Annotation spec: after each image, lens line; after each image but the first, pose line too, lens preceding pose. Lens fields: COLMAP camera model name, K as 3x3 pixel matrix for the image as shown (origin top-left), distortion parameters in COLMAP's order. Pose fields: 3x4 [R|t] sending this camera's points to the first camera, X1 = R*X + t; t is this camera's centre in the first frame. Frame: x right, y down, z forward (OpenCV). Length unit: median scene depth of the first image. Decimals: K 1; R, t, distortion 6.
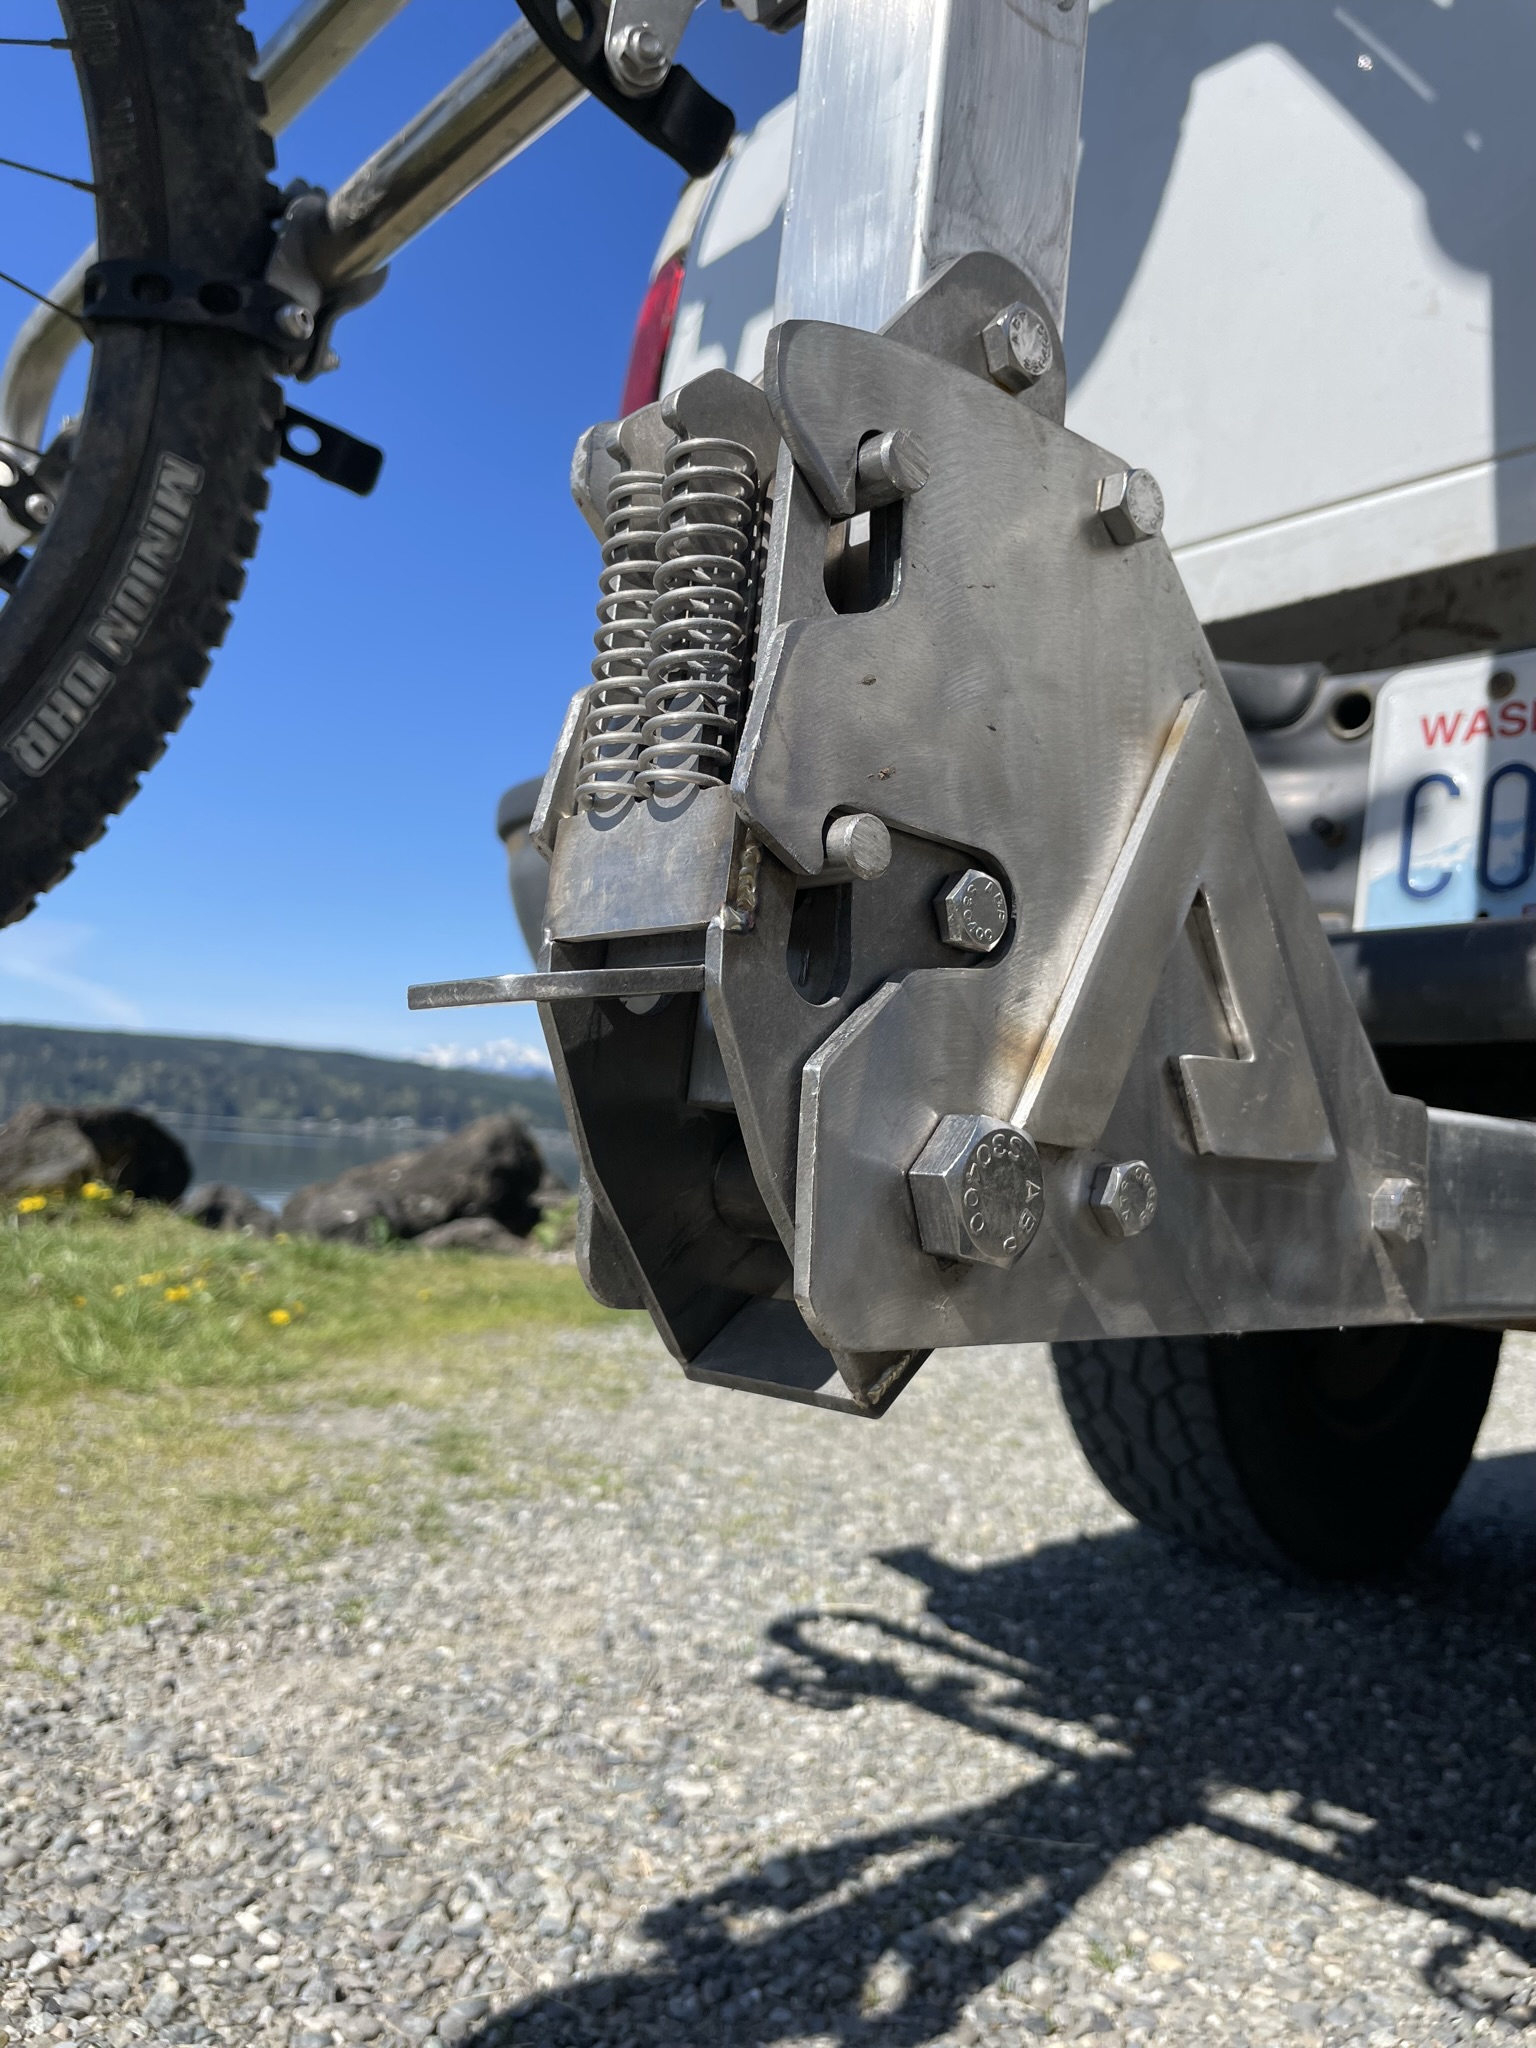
lens RADIAL K [[1545.2, 0, 768.0], [0, 1545.2, 1024.0], [0, 0, 1]] dist [0.095030, -0.133490]
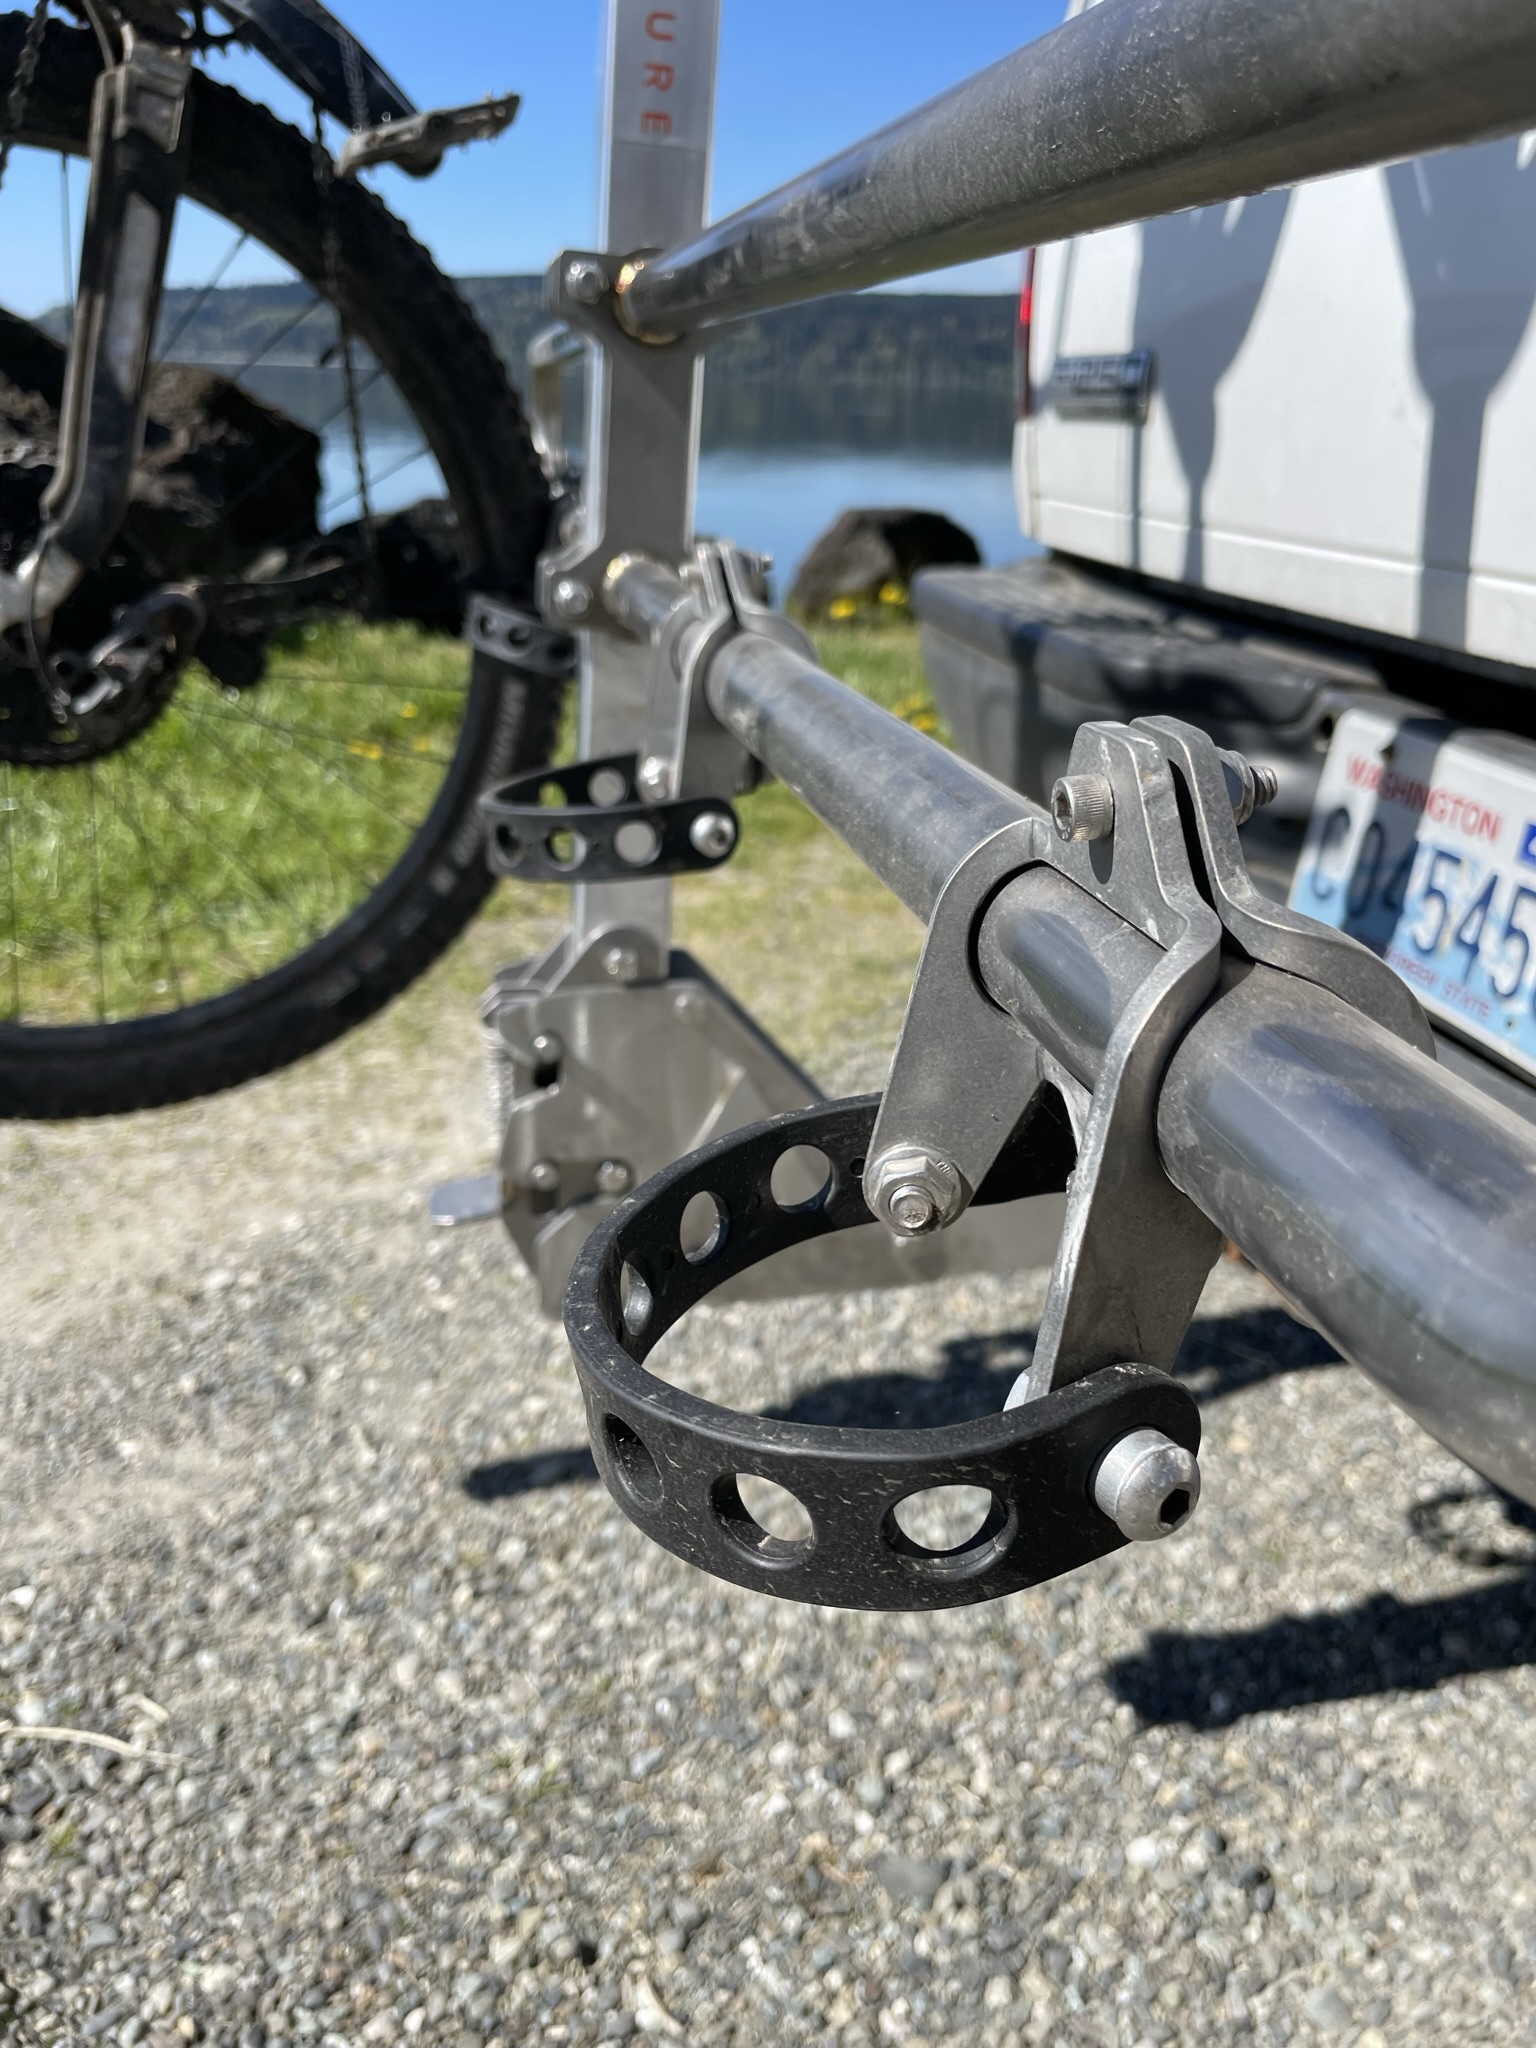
lens RADIAL K [[1577.3, 0, 772.2], [0, 1577.3, 1011.7], [0, 0, 1]] dist [0.010878, -0.002076]
pose [[0.856855, 0.143465, -0.495195, 0.469138], [0.083717, 0.909037, 0.408220, -0.398328], [0.508715, -0.391242, 0.766902, -0.234336]]
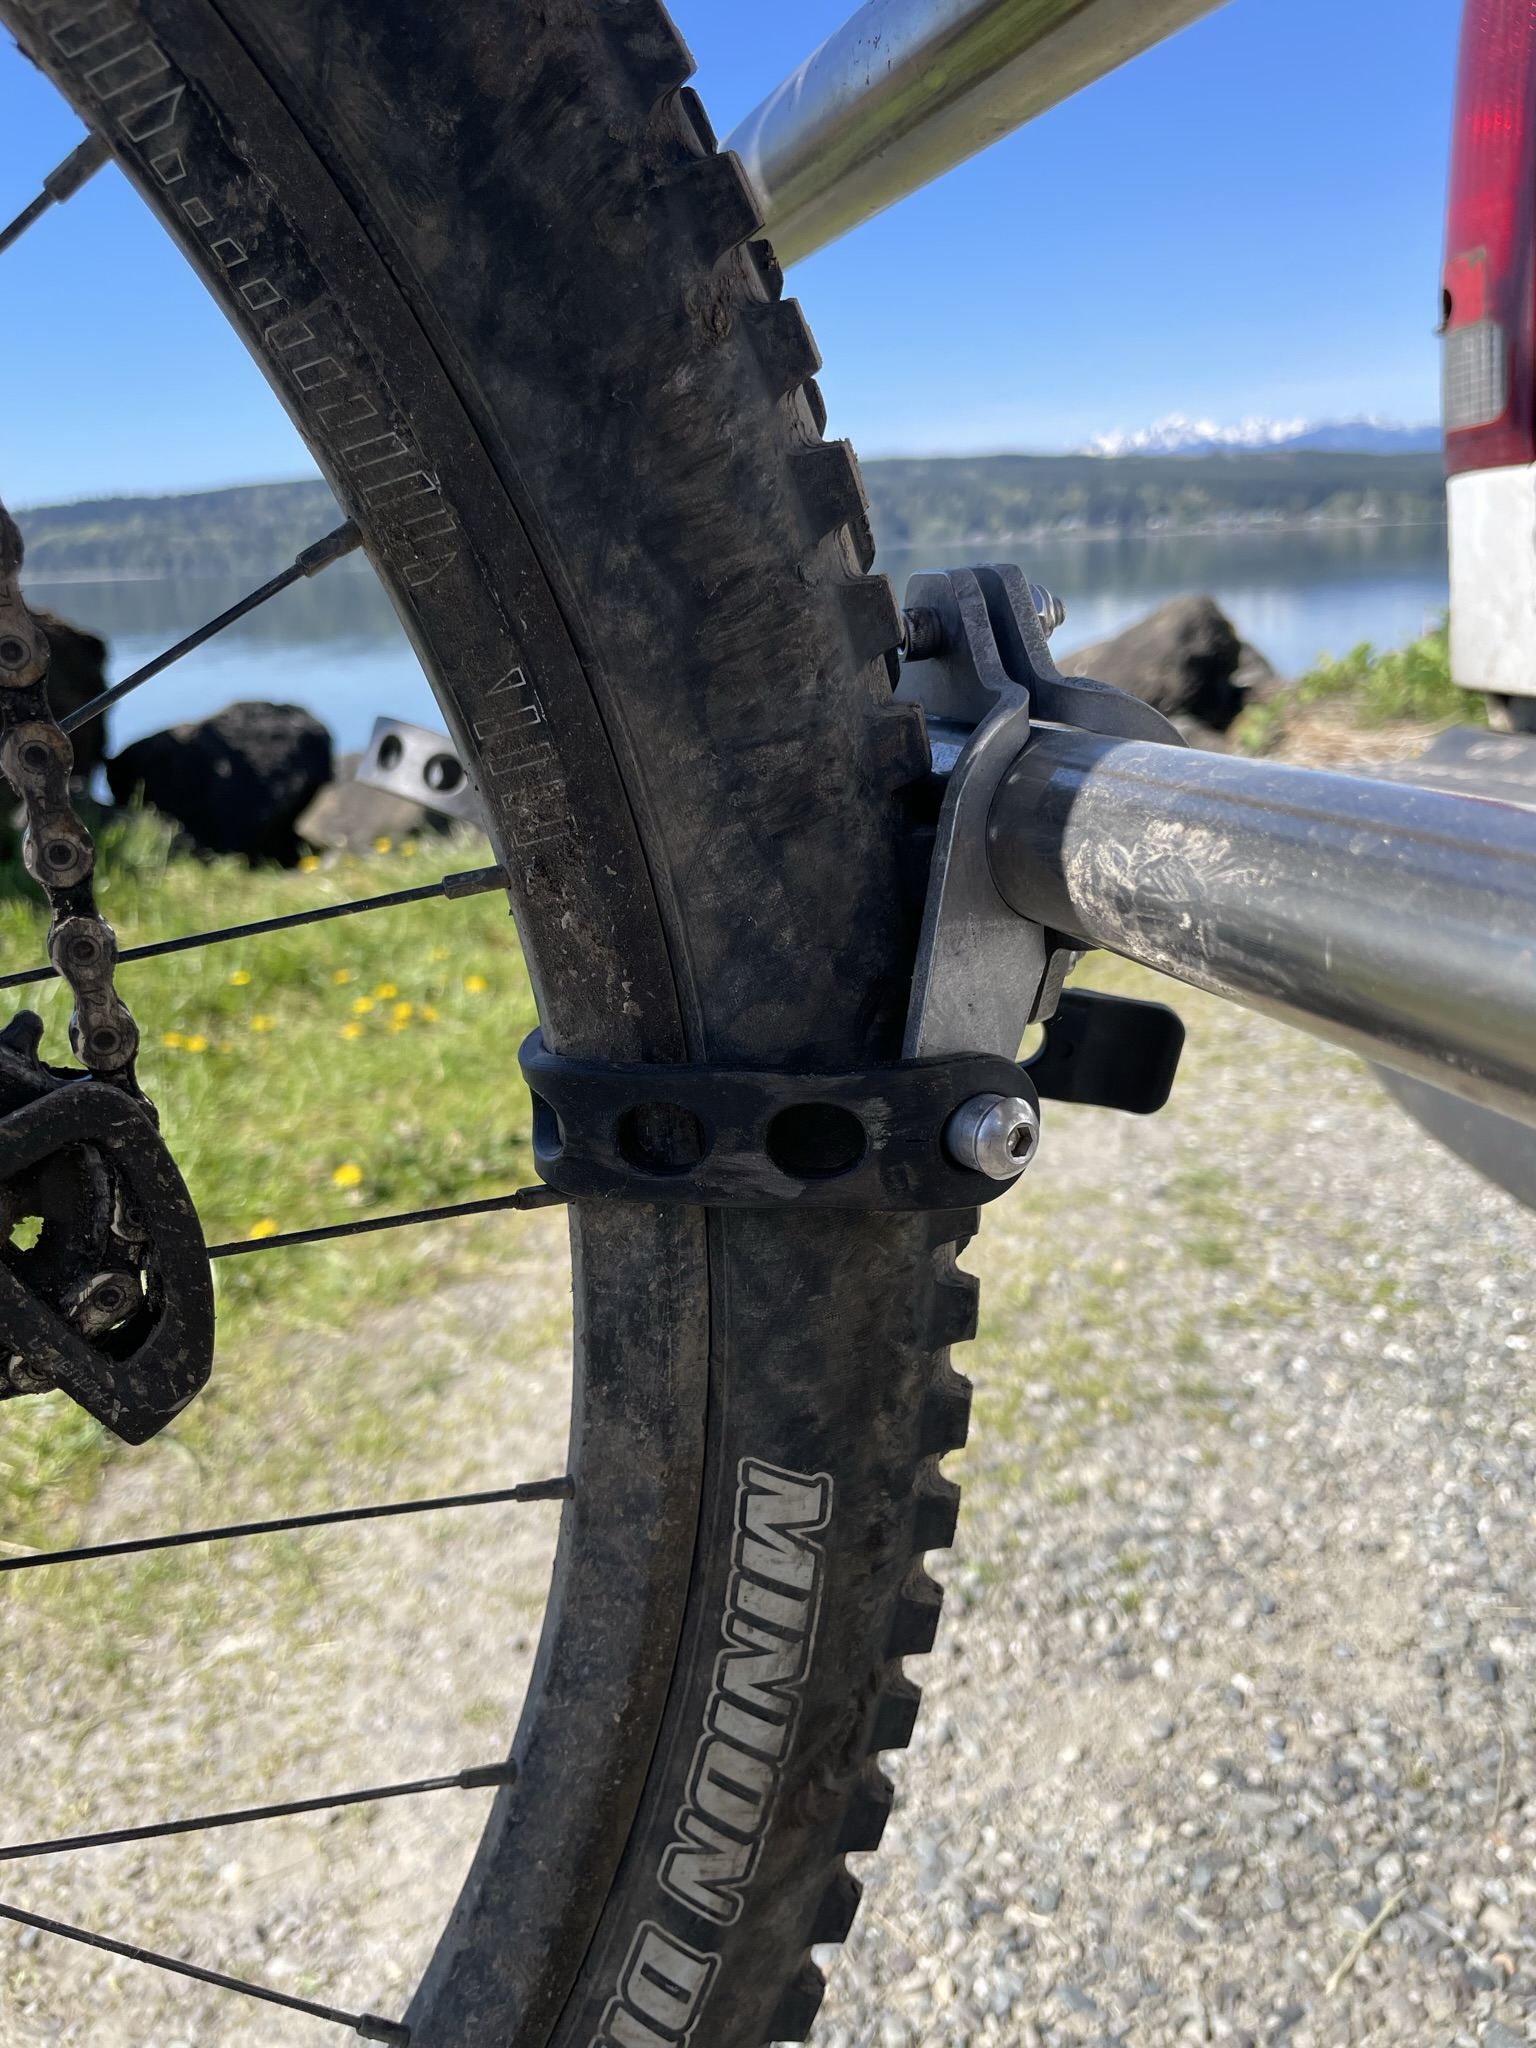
lens RADIAL K [[1552.7, 0, 764.2], [0, 1552.7, 1005.4], [0, 0, 1]] dist [0.069761, -0.120313]
pose [[0.907834, 0.007437, -0.419264, -0.106193], [0.142335, 0.935017, 0.324783, -0.334916], [0.394435, -0.354525, 0.847781, 0.363154]]
